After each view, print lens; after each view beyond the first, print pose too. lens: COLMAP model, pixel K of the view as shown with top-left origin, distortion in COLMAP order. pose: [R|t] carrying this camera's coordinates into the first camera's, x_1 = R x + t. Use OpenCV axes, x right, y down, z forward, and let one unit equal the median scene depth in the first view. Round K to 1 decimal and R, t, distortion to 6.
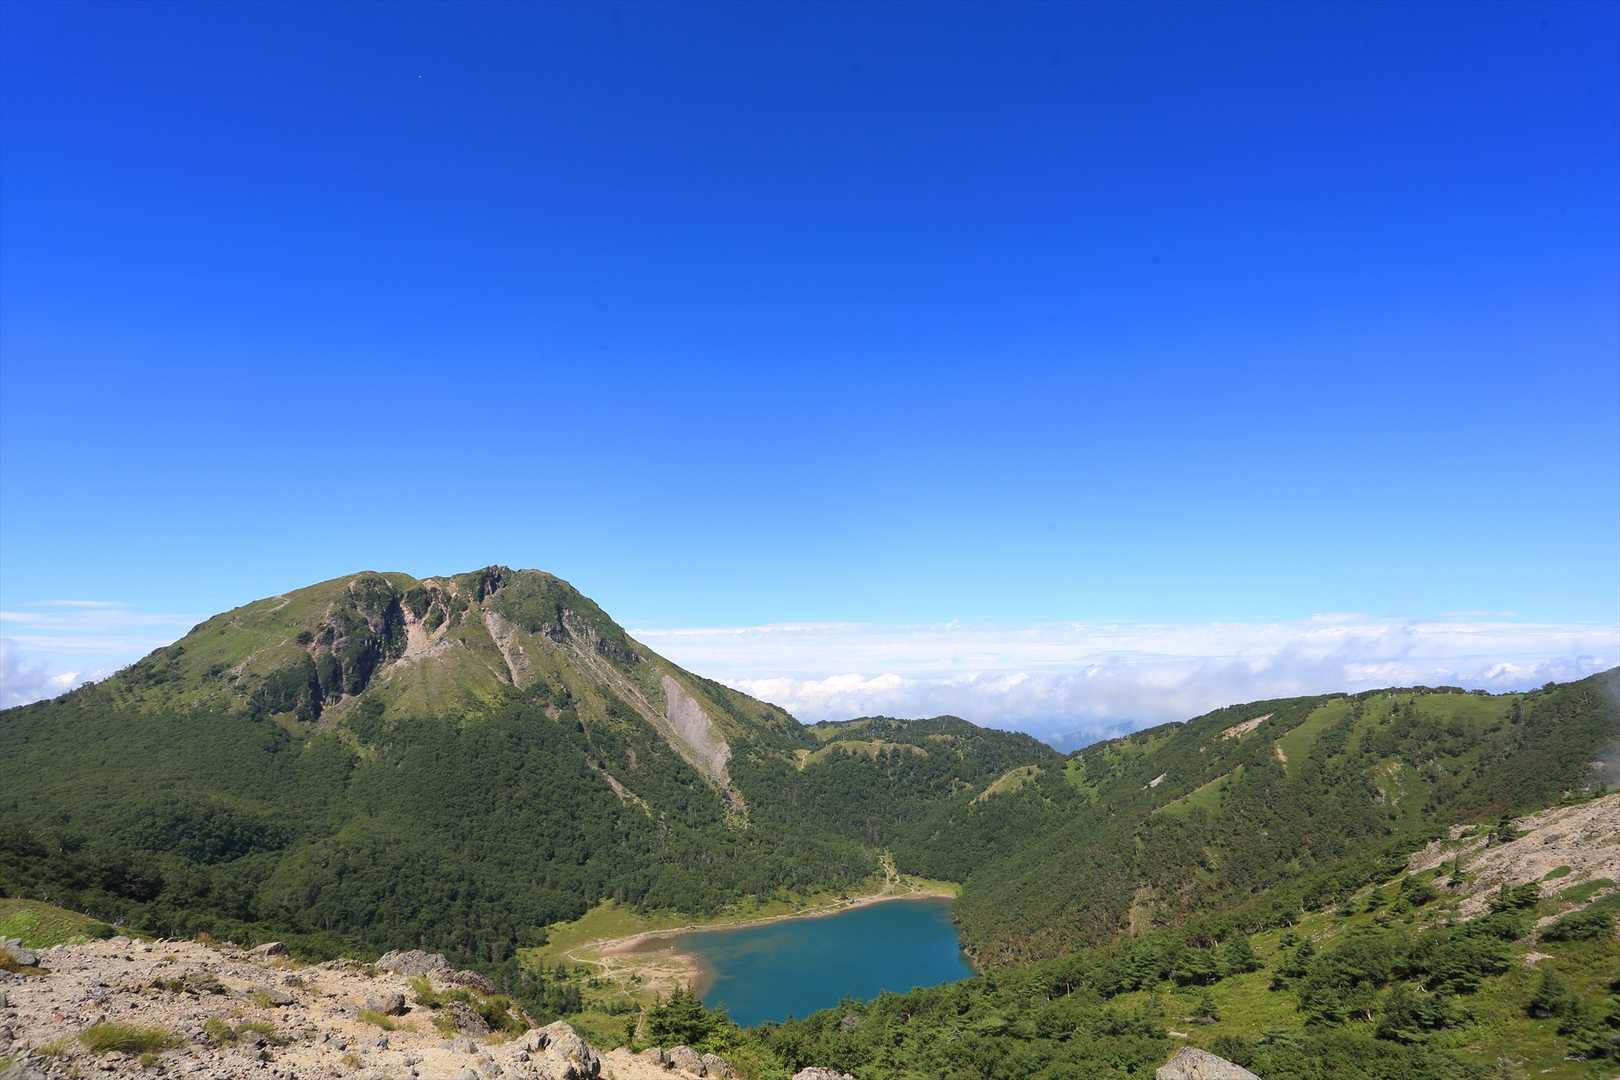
lens RADIAL K [[787.0, 0, 810.0], [0, 787.0, 540.0], [0, 0, 1]] dist [-0.083383, 0.037941]
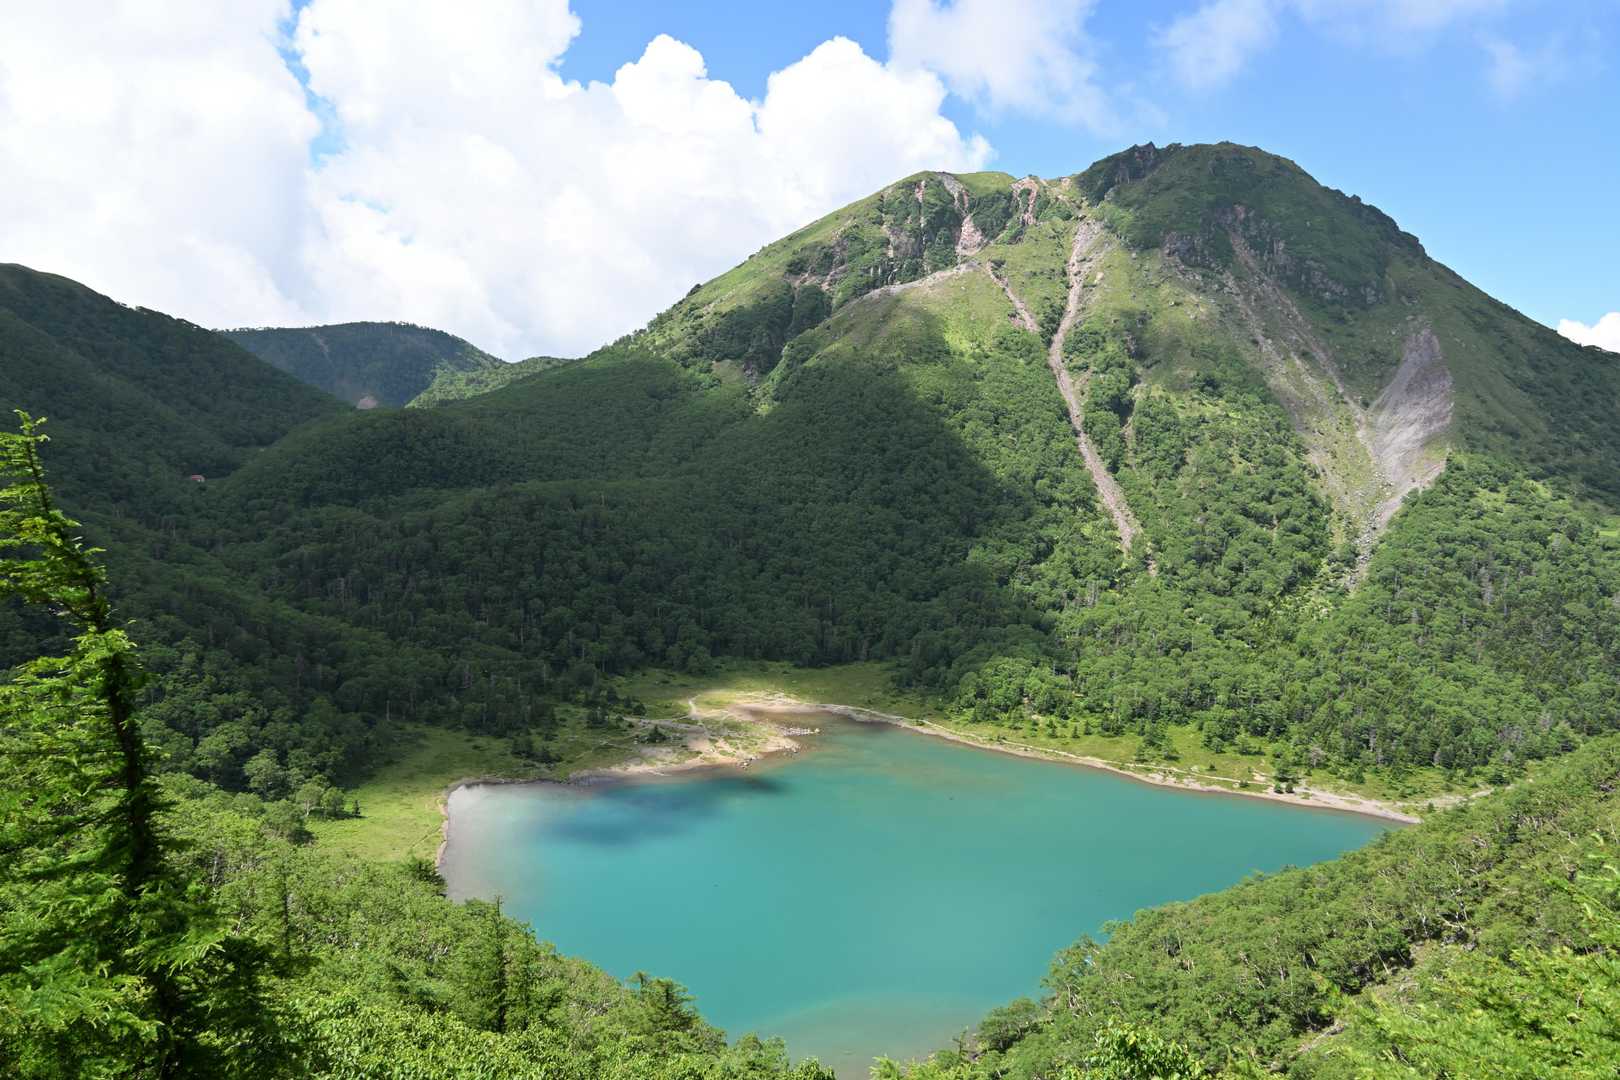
lens RADIAL K [[1222.5, 0, 810.0], [0, 1222.5, 540.0], [0, 0, 1]] dist [0.032026, -0.000789]
pose [[0.535633, 0.135822, -0.833457, 0.326616], [0.103012, 0.969100, 0.224128, 0.108820], [0.838144, -0.205906, 0.505090, 0.327995]]
